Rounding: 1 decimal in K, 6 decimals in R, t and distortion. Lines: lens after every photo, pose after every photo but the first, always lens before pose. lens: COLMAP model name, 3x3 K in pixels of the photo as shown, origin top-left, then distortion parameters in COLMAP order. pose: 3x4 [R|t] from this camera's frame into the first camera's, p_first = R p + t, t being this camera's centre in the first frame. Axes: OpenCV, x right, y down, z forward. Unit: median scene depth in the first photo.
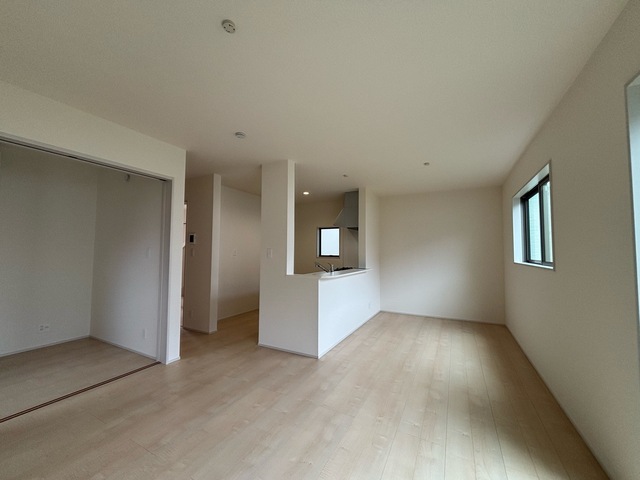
lens RADIAL K [[257.7, 0, 319.3], [0, 257.7, 239.7], [0, 0, 1]] dist [0.000126, 0.001101]
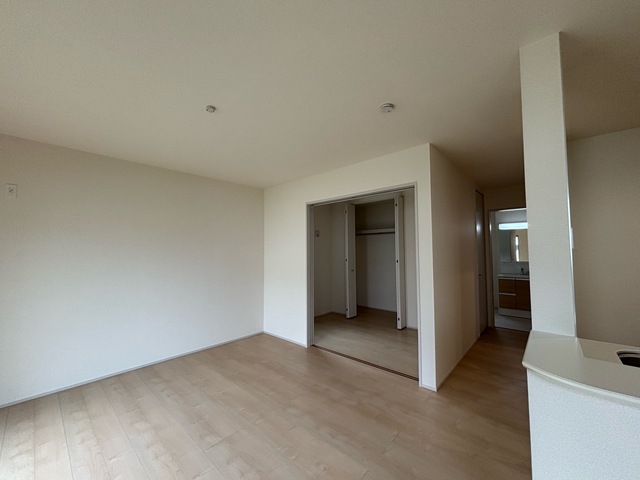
lens RADIAL K [[257.7, 0, 322.3], [0, 257.7, 238.9], [0, 0, 1]] dist [0.000126, 0.001101]
pose [[-0.235167, -0.051784, -0.970574, 0.398641], [0.052250, 0.996462, -0.065825, 0.001529], [0.970549, -0.066193, -0.231630, 0.879422]]
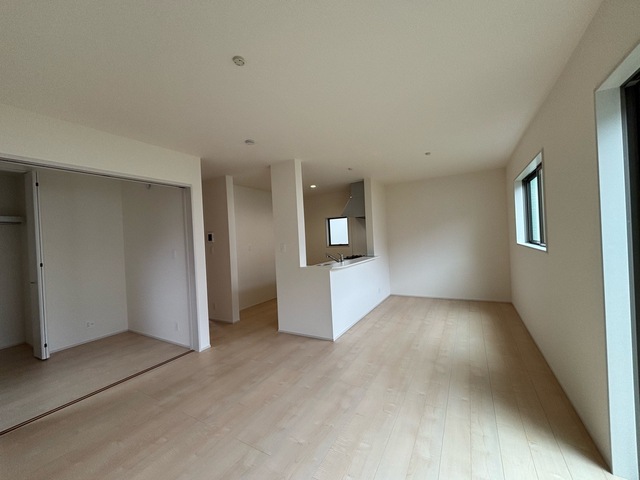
lens RADIAL K [[257.7, 0, 319.6], [0, 257.7, 240.4], [0, 0, 1]] dist [0.000126, 0.001101]
pose [[0.997688, -0.056174, -0.038258, 0.002715], [0.058235, 0.996782, 0.055093, -0.033657], [0.035040, -0.057193, 0.997748, -0.079331]]
